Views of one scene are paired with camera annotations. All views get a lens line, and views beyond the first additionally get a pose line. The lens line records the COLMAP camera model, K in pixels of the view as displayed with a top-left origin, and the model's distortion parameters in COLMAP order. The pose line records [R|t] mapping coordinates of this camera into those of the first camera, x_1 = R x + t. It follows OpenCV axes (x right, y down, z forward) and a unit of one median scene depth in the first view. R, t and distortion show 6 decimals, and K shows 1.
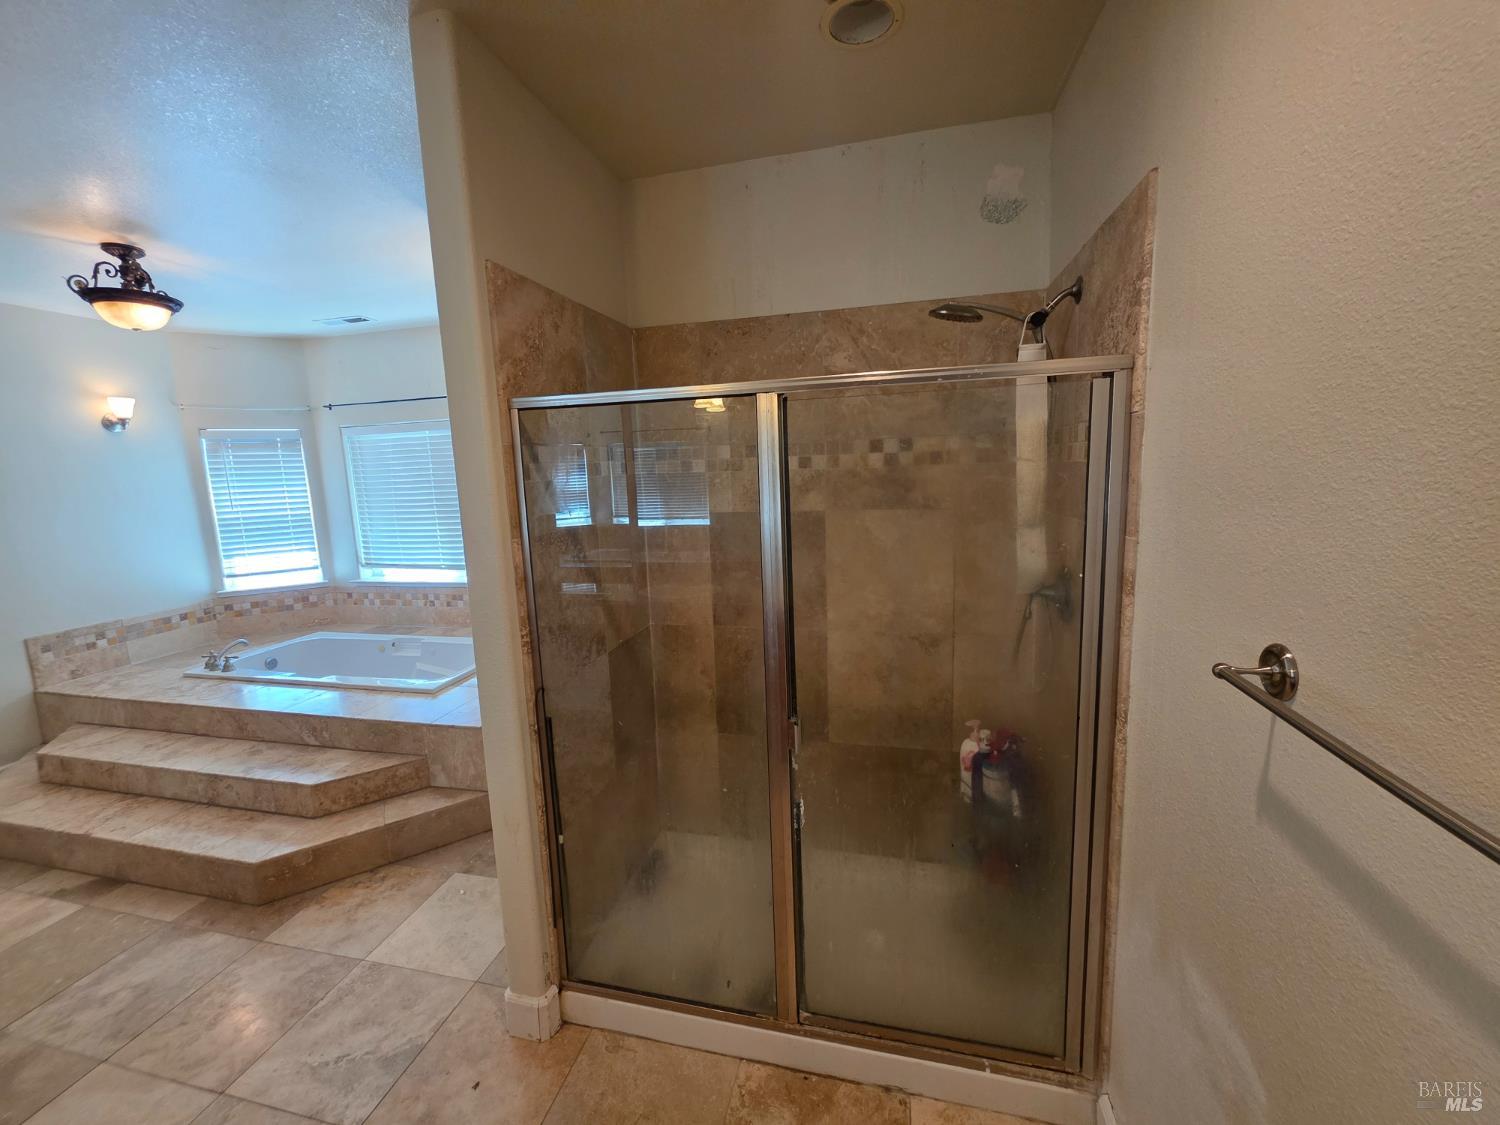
lens RADIAL K [[608.1, 0, 748.7], [0, 608.1, 558.4], [0, 0, 1]] dist [0.000735, -0.000287]
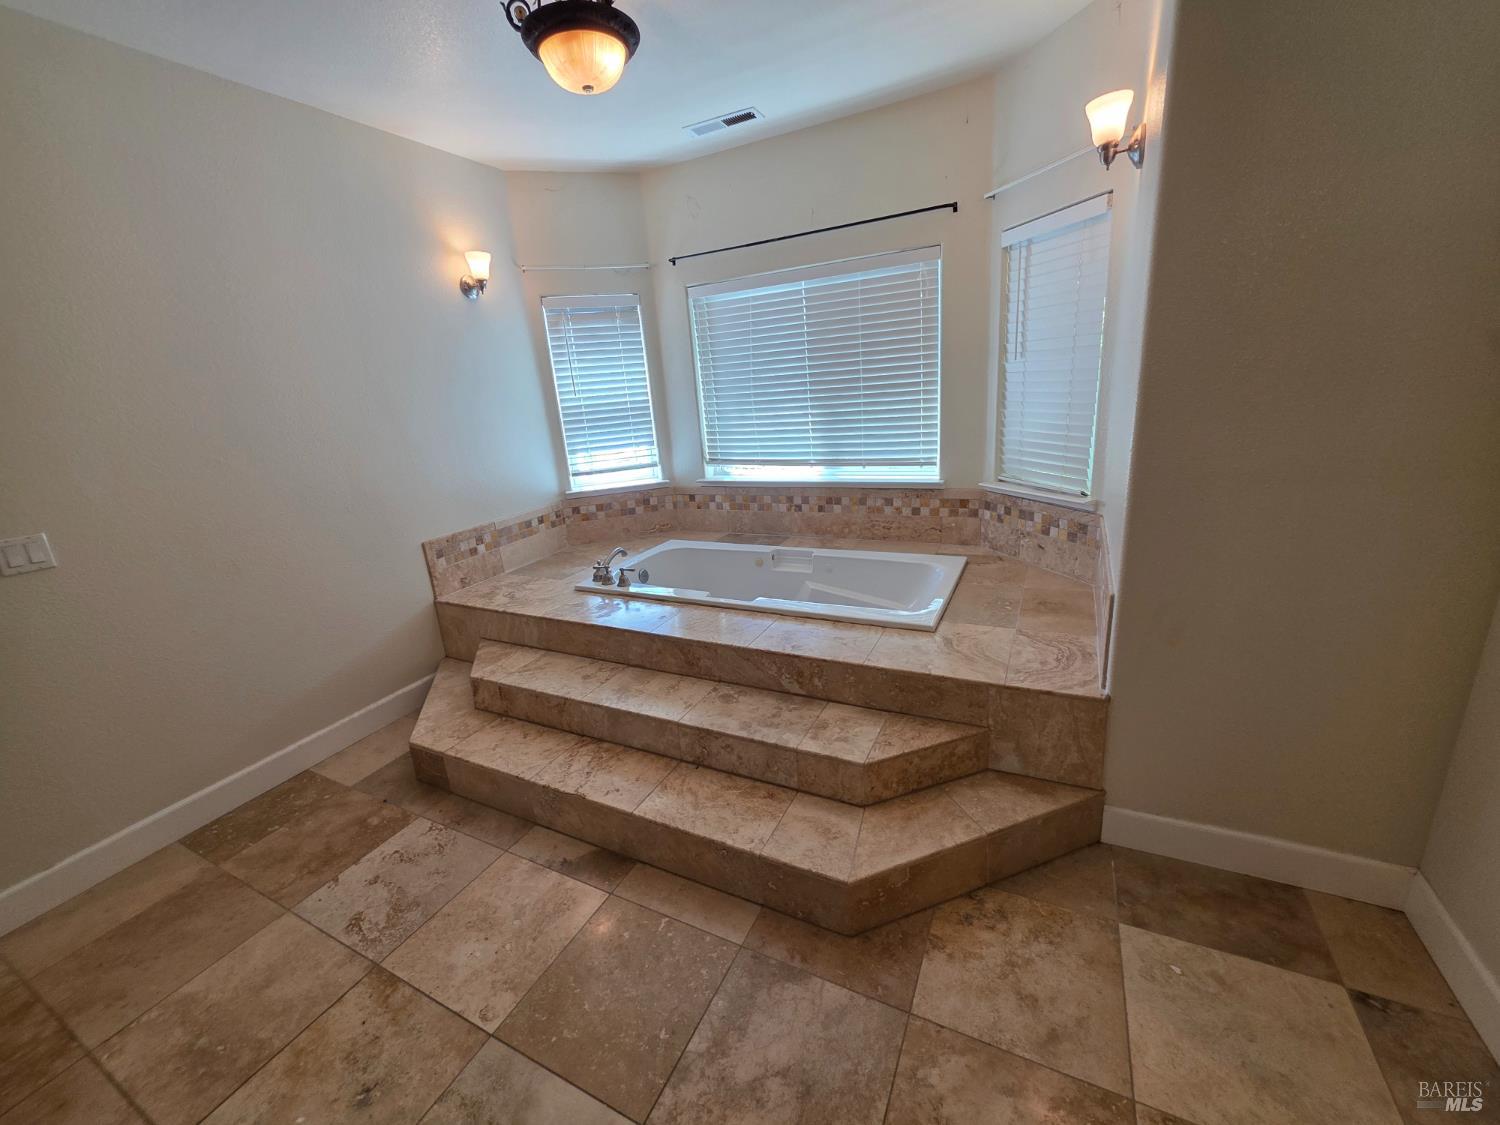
lens RADIAL K [[608.1, 0, 749.0], [0, 608.1, 563.1], [0, 0, 1]] dist [0.000735, -0.000287]
pose [[0.974424, 0.029592, -0.222762, -0.526562], [0.005214, 0.988048, 0.154058, 0.027900], [0.224658, -0.151280, 0.962623, 0.250886]]
